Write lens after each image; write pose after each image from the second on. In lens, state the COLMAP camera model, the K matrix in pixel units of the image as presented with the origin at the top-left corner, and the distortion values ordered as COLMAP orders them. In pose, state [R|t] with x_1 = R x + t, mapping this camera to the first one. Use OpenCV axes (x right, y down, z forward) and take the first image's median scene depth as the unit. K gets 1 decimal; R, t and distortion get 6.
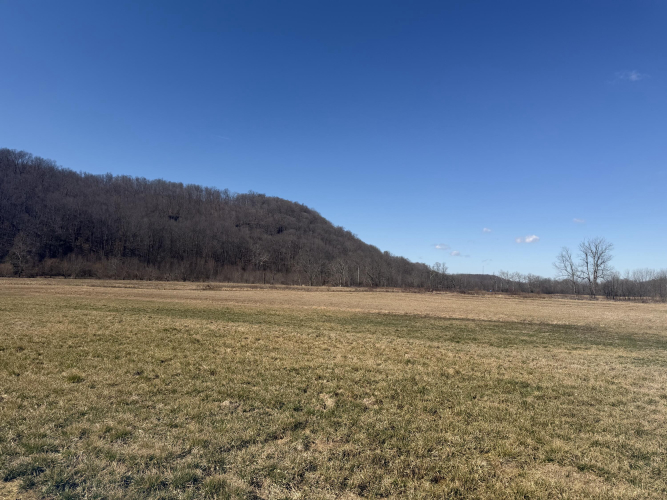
lens RADIAL K [[464.0, 0, 333.4], [0, 464.0, 249.0], [0, 0, 1]] dist [0.052797, -0.072377]
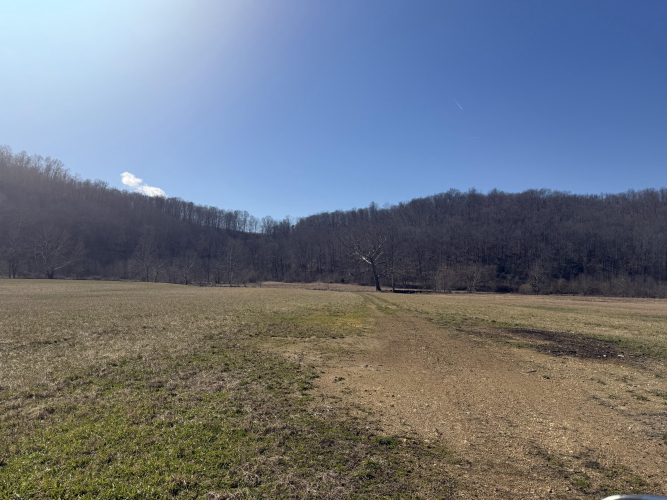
lens RADIAL K [[464.0, 0, 330.2], [0, 464.0, 259.2], [0, 0, 1]] dist [0.052797, -0.072377]
pose [[0.495971, -0.067328, -0.865725, 0.141679], [0.048727, 0.997576, -0.049667, 0.000730], [0.866971, -0.017551, 0.498050, -0.098753]]
